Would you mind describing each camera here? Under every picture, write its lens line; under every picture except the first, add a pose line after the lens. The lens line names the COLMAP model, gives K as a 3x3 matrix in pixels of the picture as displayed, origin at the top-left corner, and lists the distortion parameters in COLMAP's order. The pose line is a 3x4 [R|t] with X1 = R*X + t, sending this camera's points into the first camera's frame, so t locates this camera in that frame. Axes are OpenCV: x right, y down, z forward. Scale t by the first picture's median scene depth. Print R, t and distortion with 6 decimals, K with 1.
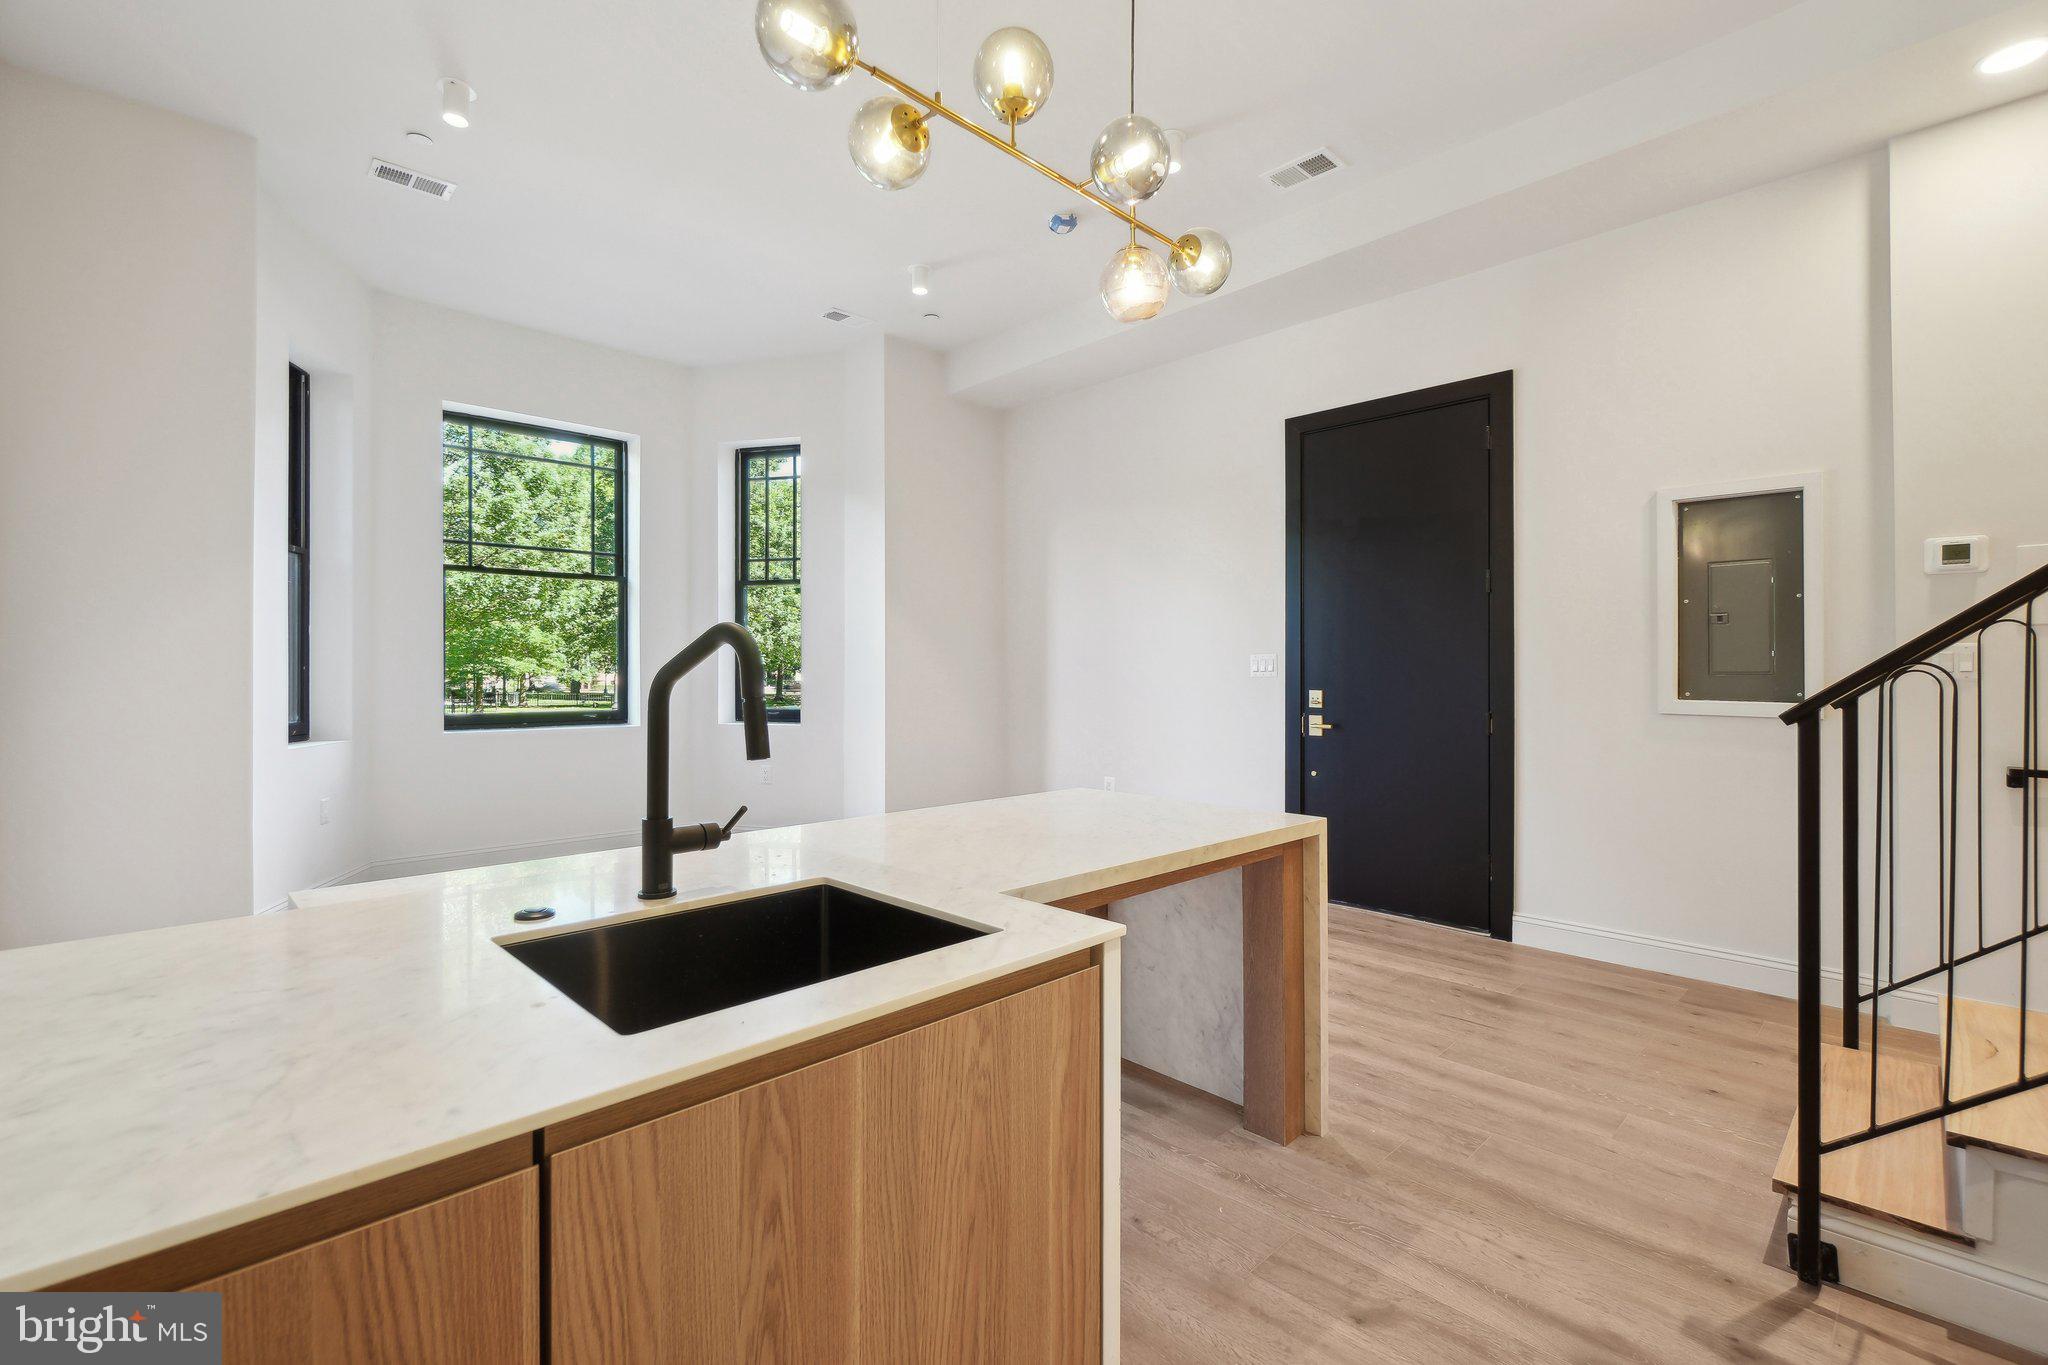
lens RADIAL K [[897.1, 0, 1023.8], [0, 897.1, 666.3], [0, 0, 1]] dist [-0.002404, -0.000075]
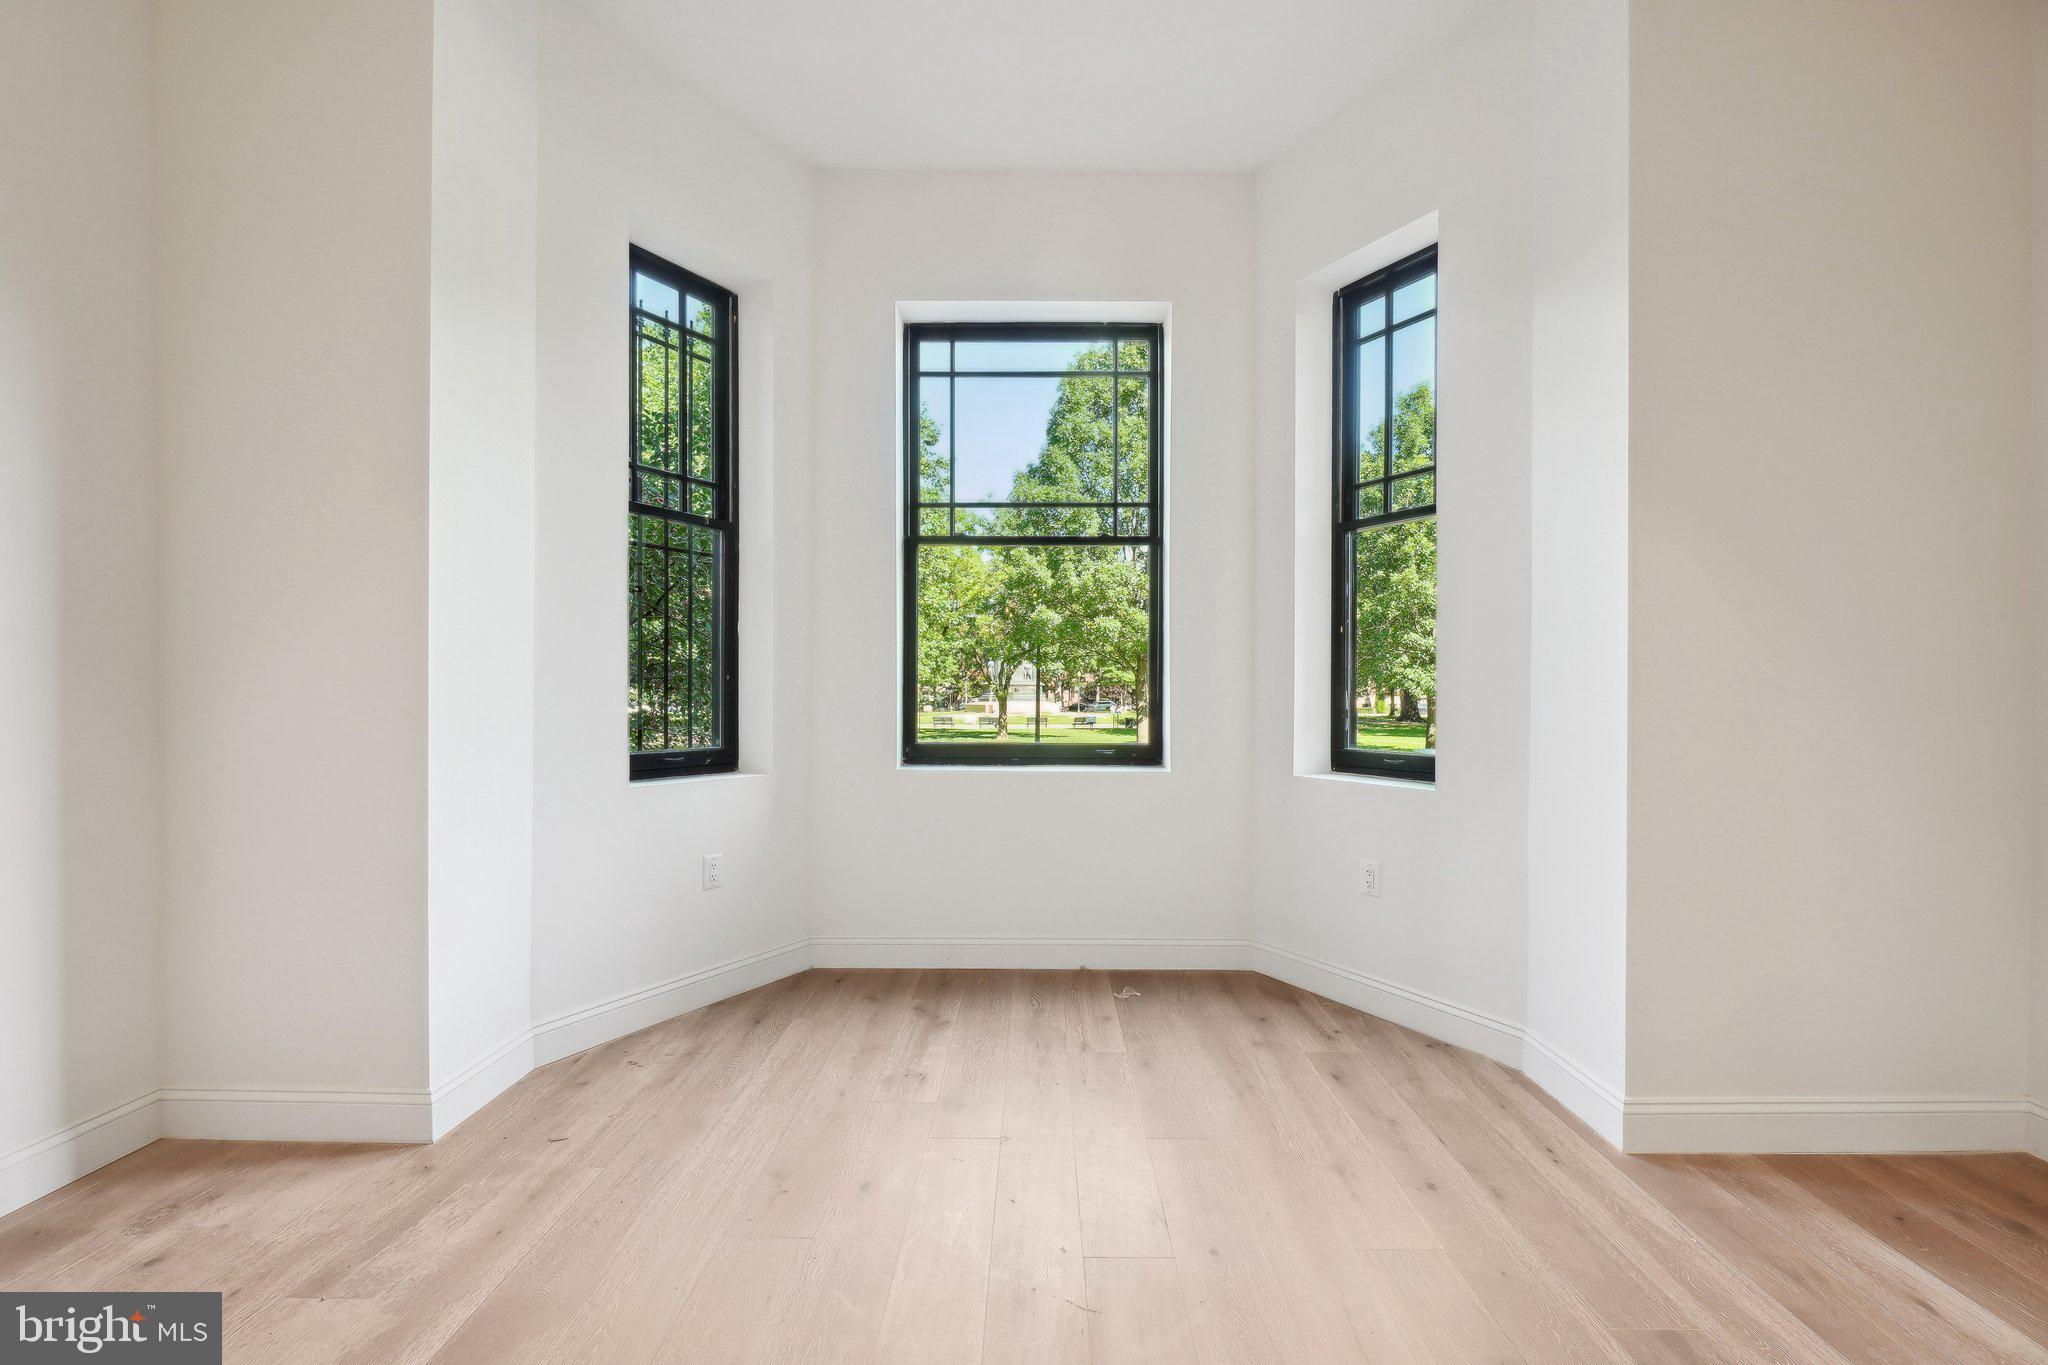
lens RADIAL K [[905.2, 0, 1030.9], [0, 905.2, 701.3], [0, 0, 1]] dist [-0.002065, -0.000192]
pose [[0.710192, 0.007137, -0.703972, -0.106702], [-0.000960, 0.999958, 0.009169, 0.023790], [0.704008, -0.005836, 0.710168, 0.945749]]
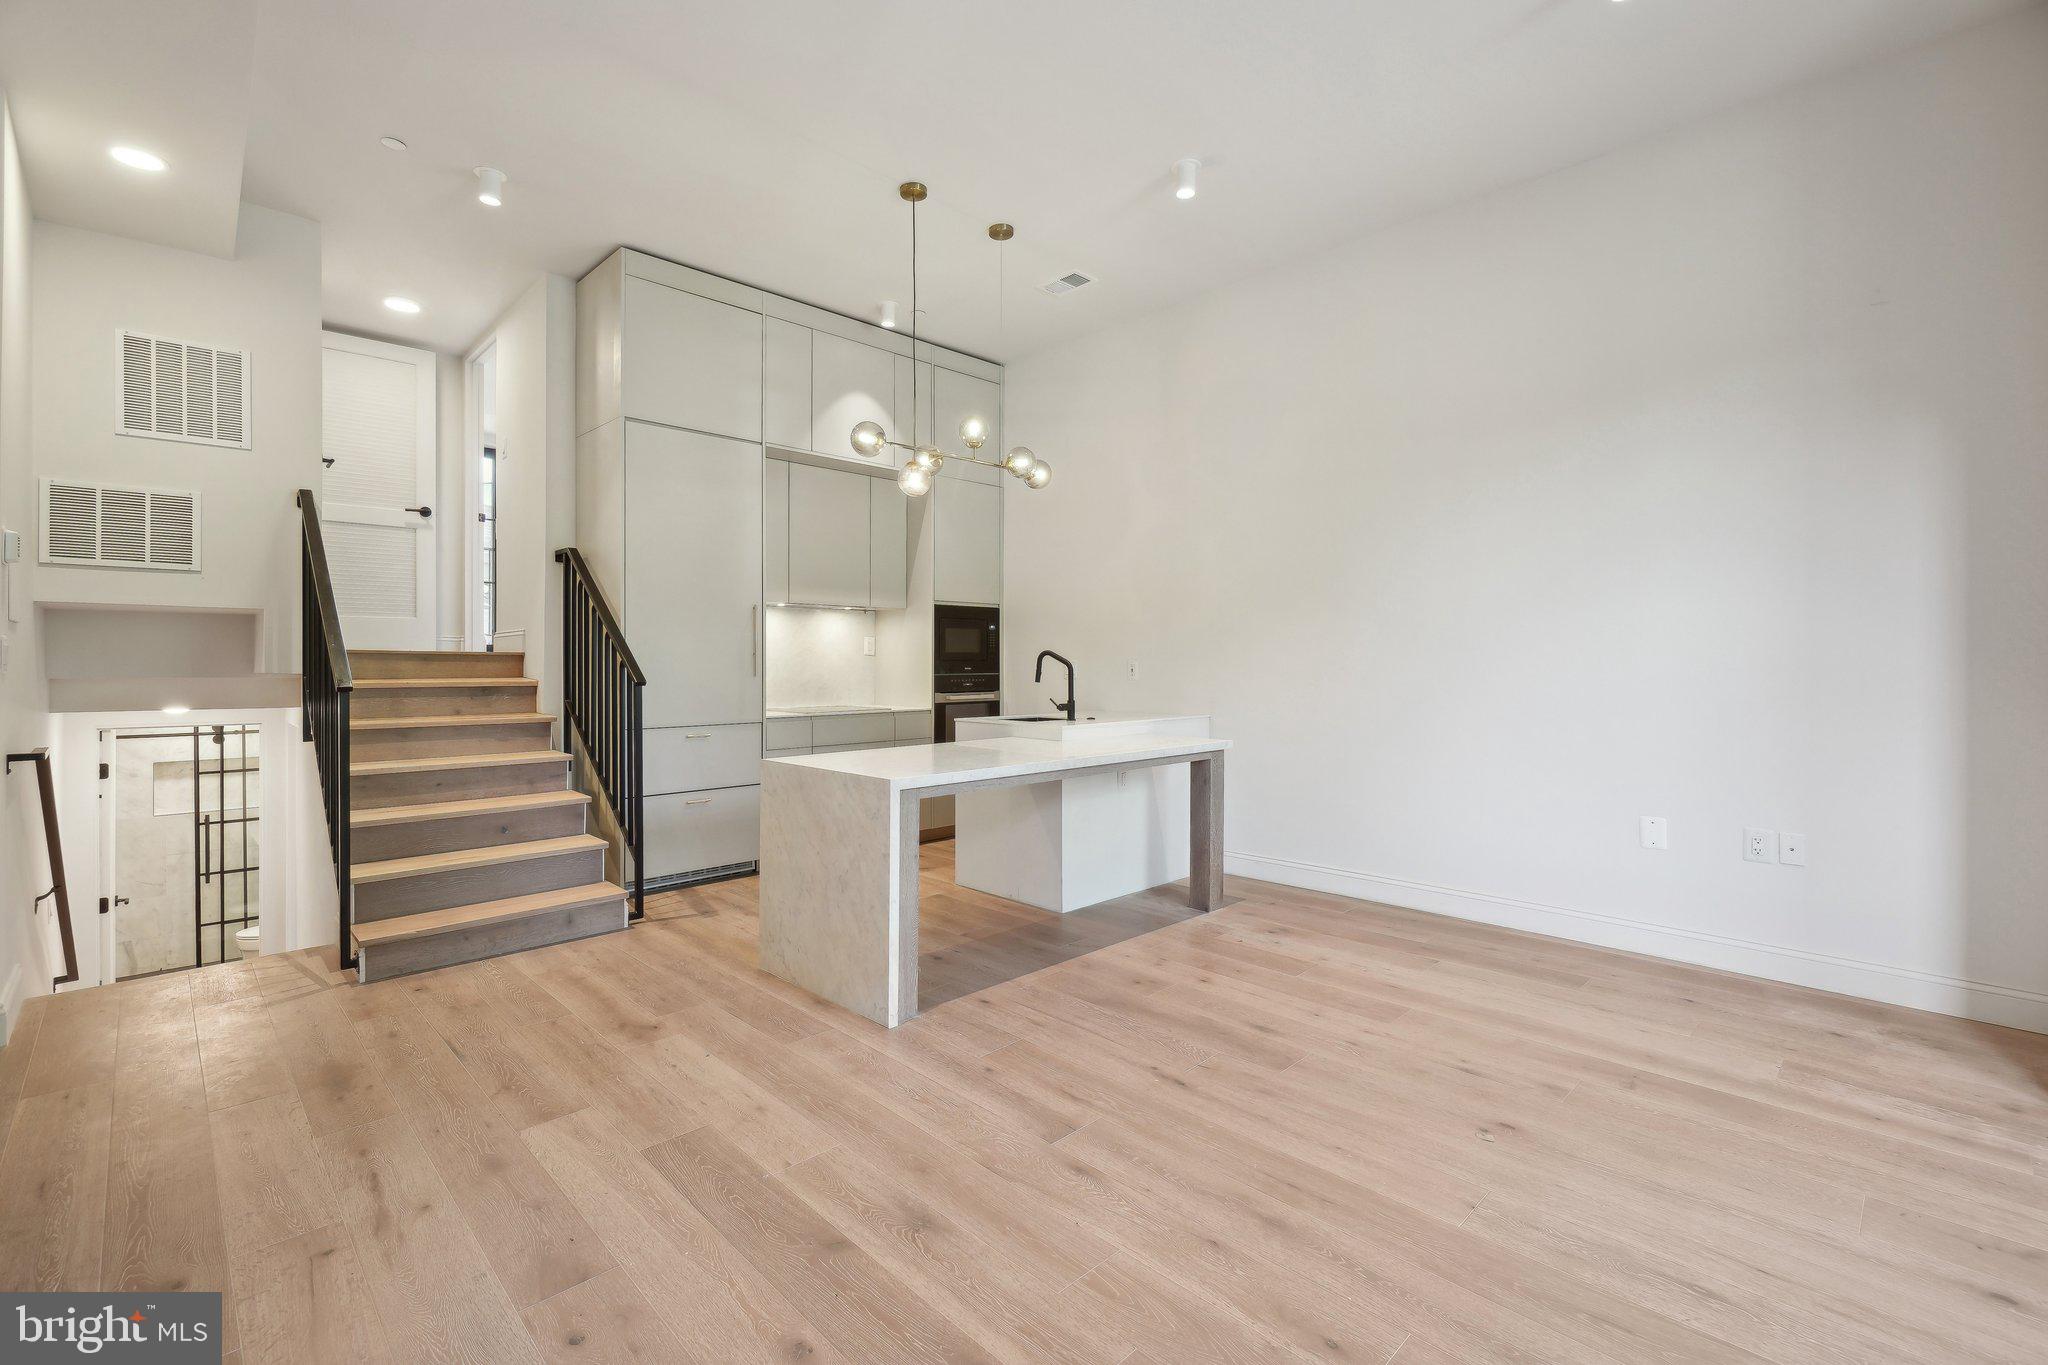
lens RADIAL K [[913.7, 0, 1006.2], [0, 913.7, 665.3], [0, 0, 1]] dist [-0.003717, -0.000244]
pose [[-0.999878, 0.001925, 0.015491, -0.076164], [0.001904, 0.999997, -0.001423, 0.011424], [-0.015493, -0.001393, -0.999879, 1.879568]]
